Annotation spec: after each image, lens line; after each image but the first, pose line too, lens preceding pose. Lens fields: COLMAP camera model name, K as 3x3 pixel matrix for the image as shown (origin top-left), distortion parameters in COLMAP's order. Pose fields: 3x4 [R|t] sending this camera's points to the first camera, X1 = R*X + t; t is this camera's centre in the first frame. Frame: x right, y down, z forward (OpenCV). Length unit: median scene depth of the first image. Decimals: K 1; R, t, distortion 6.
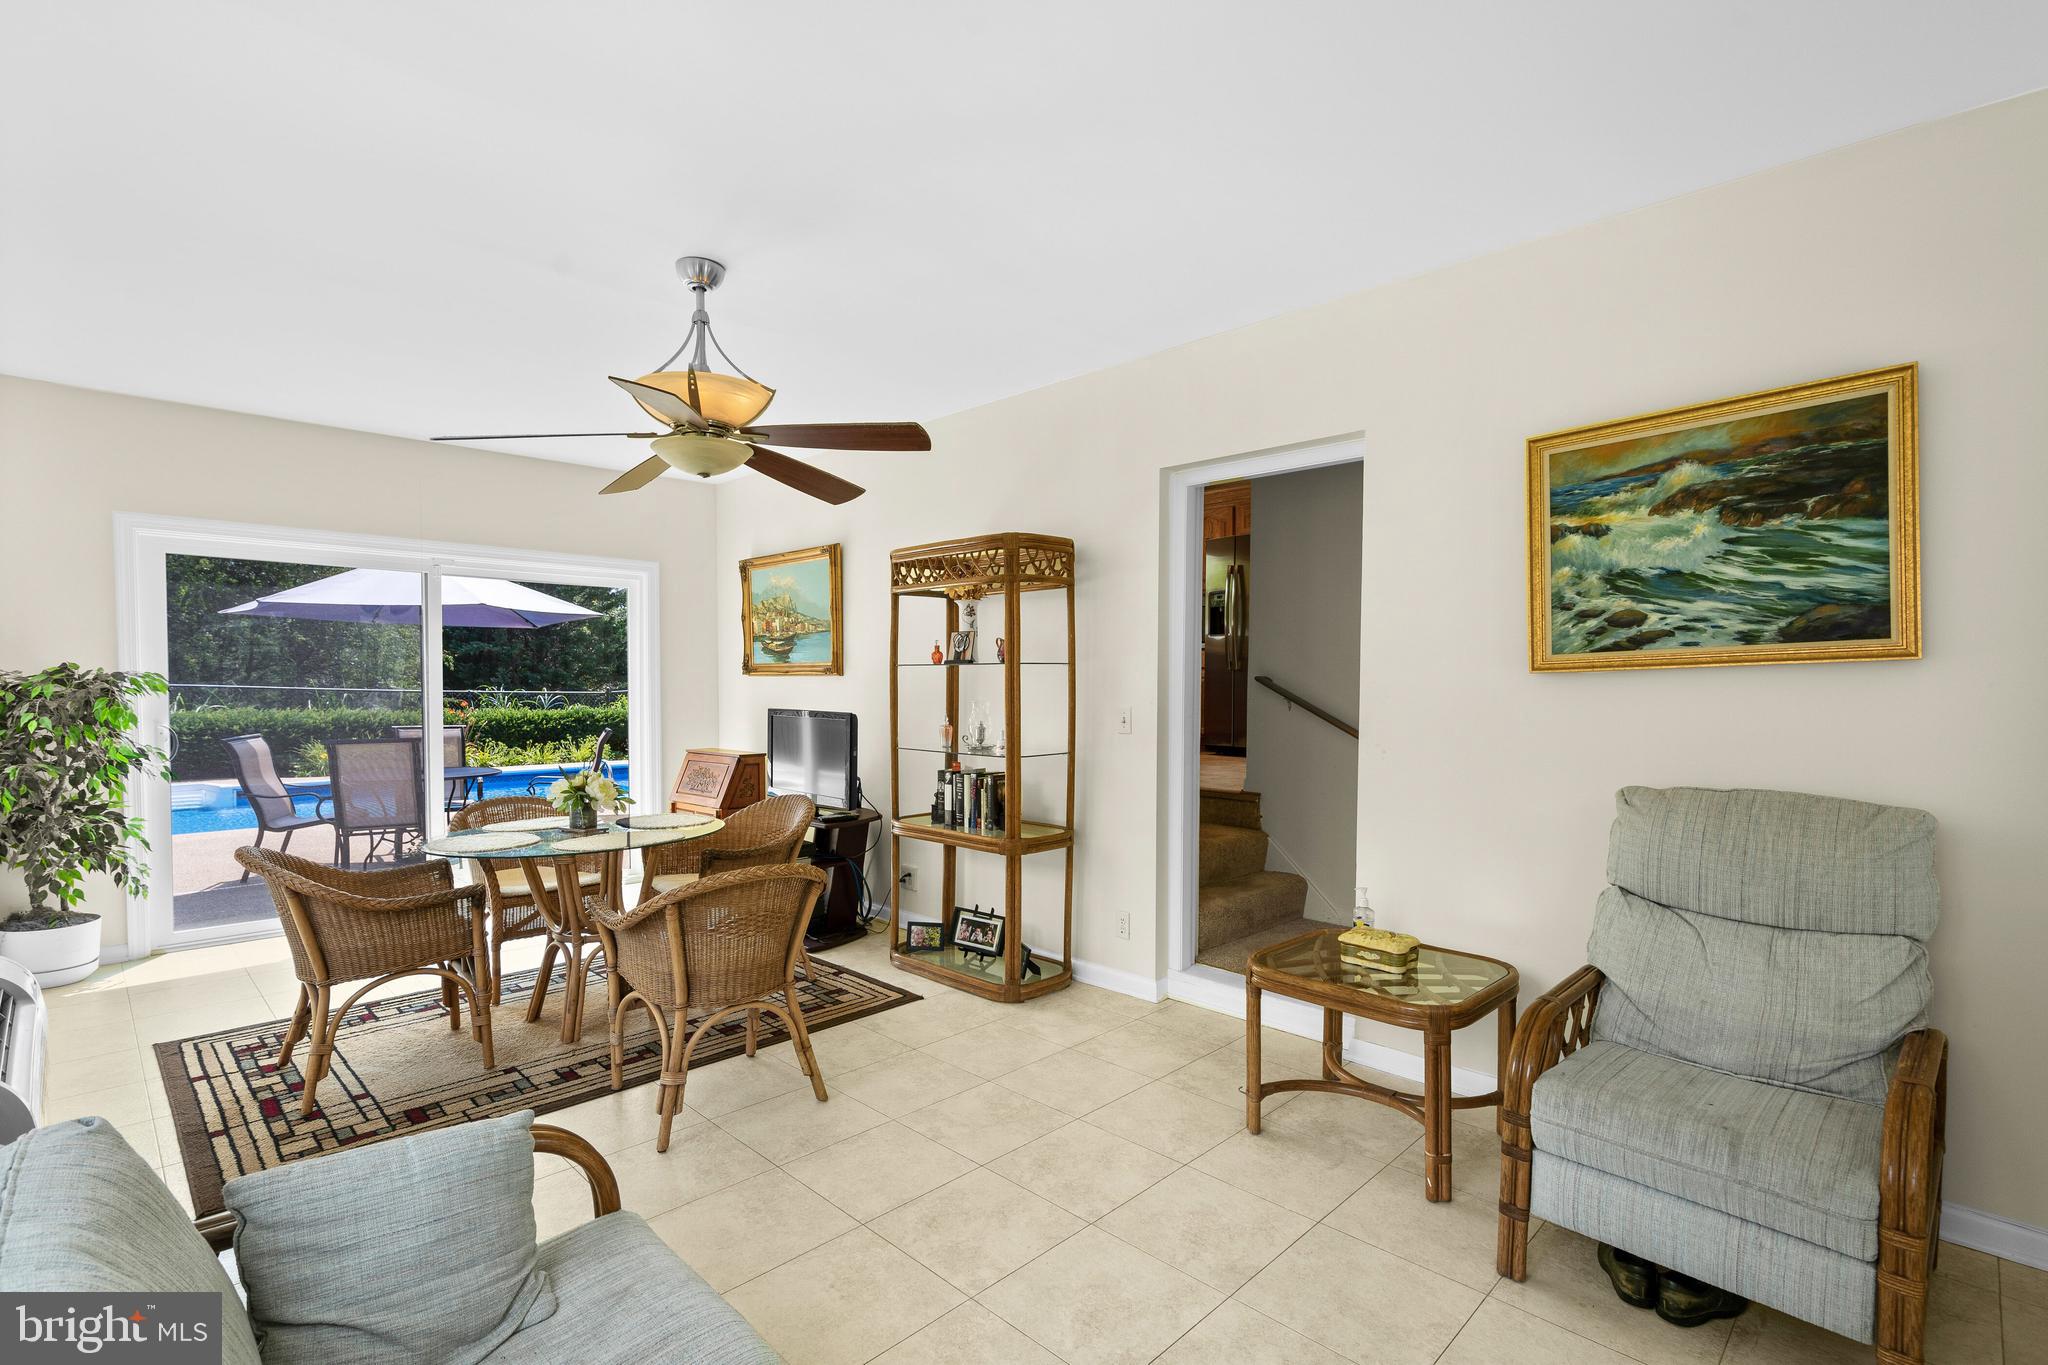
lens RADIAL K [[960.6, 0, 1056.5], [0, 960.6, 689.4], [0, 0, 1]] dist [-0.003204, -0.000449]
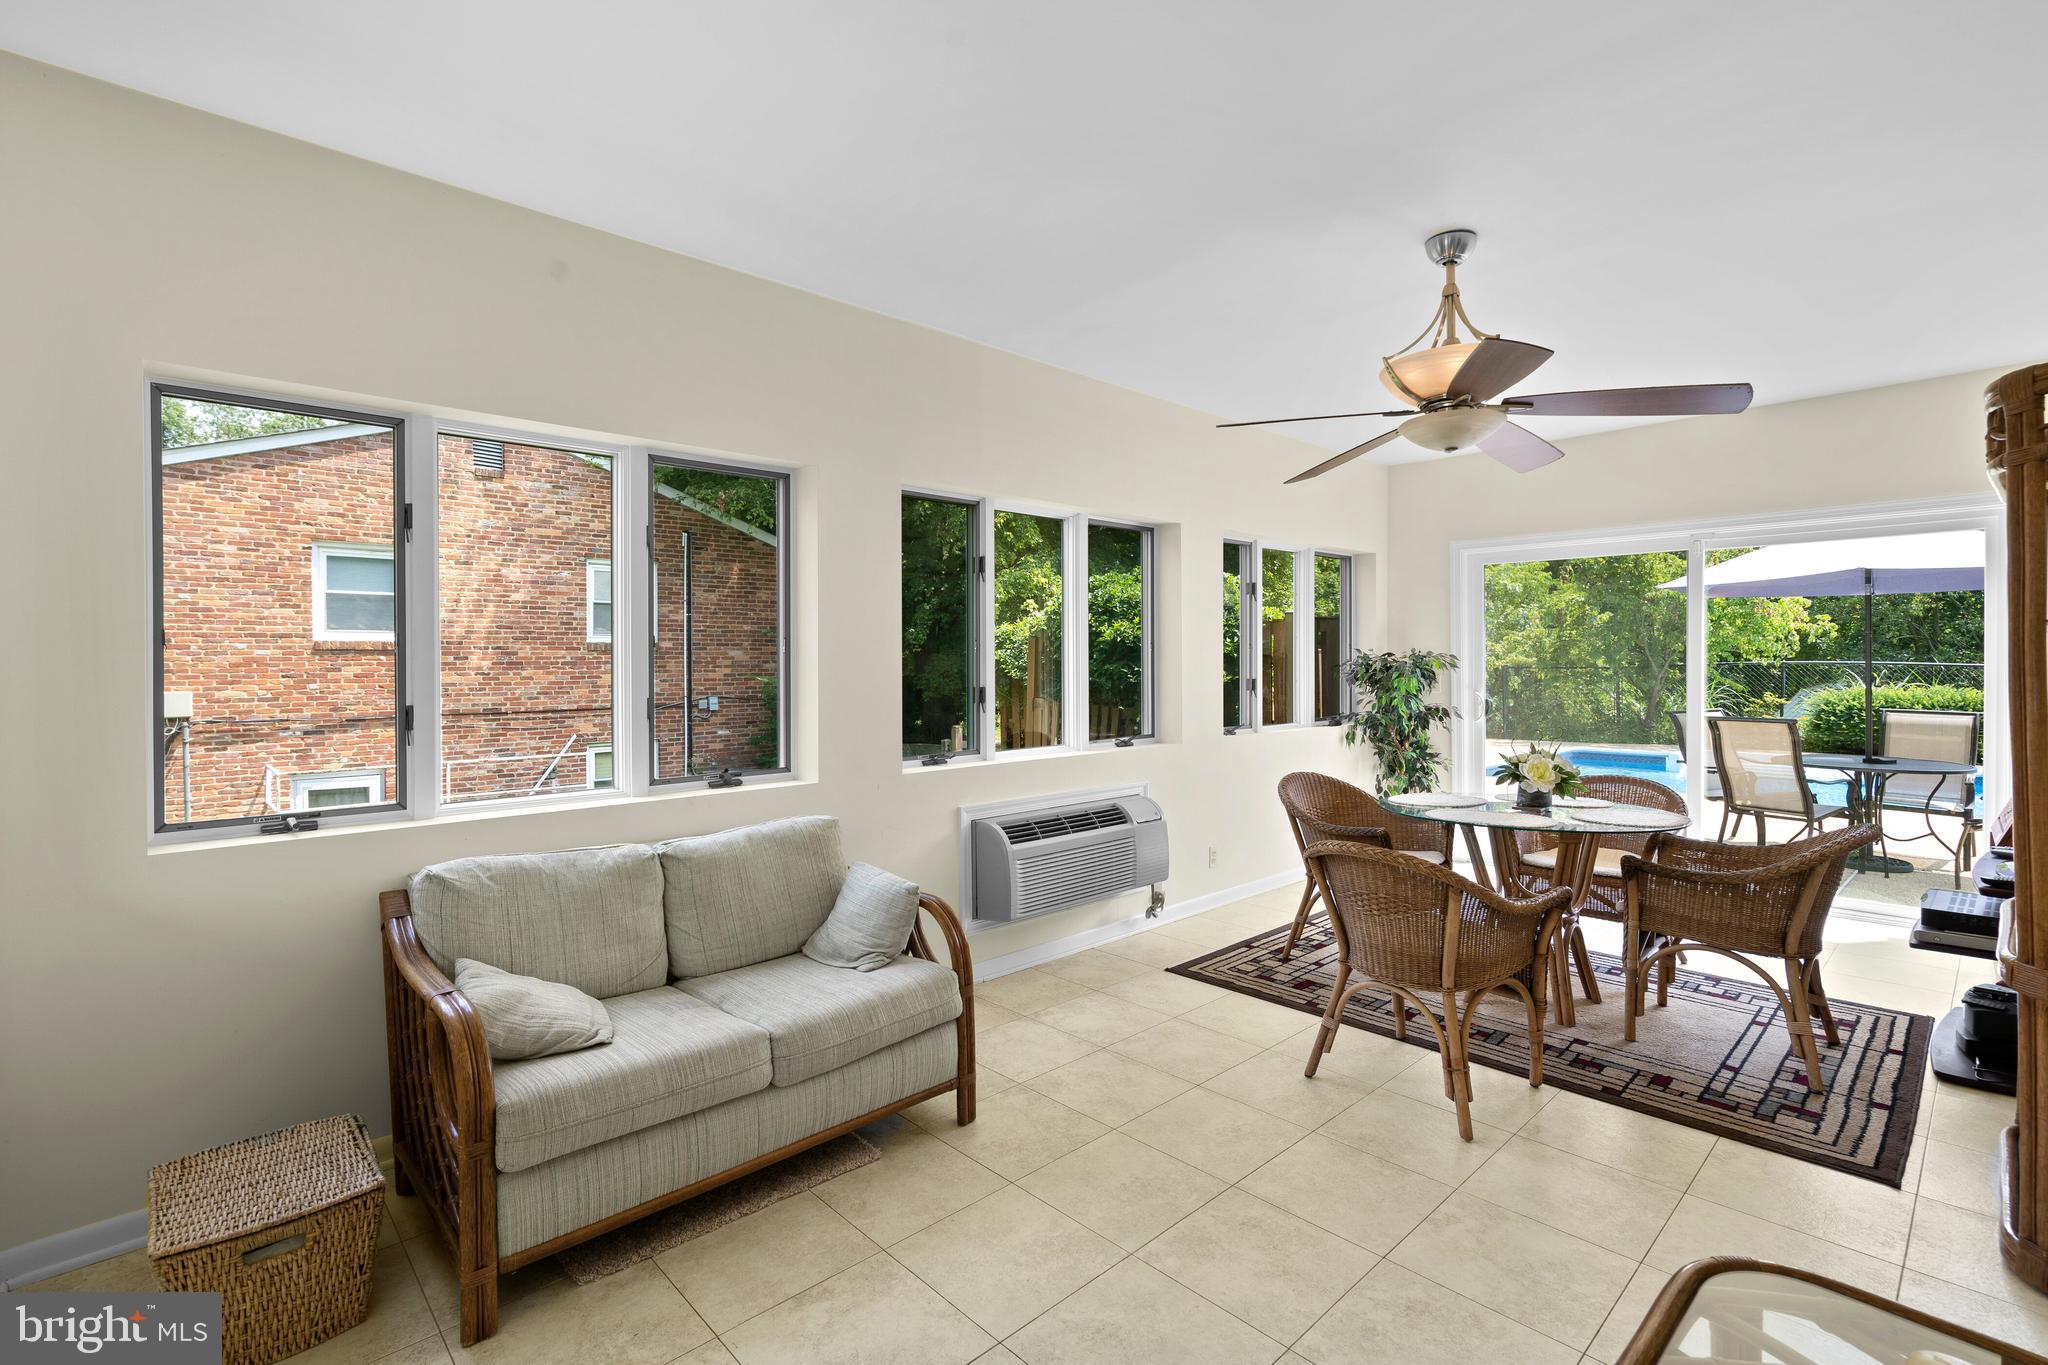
lens RADIAL K [[942.4, 0, 1014.5], [0, 942.4, 684.8], [0, 0, 1]] dist [0.000226, 0.001230]
pose [[-0.059831, 0.028689, -0.997796, 0.626723], [-0.002676, 0.999579, 0.028901, -0.015406], [0.998205, 0.004399, -0.059729, 0.621886]]
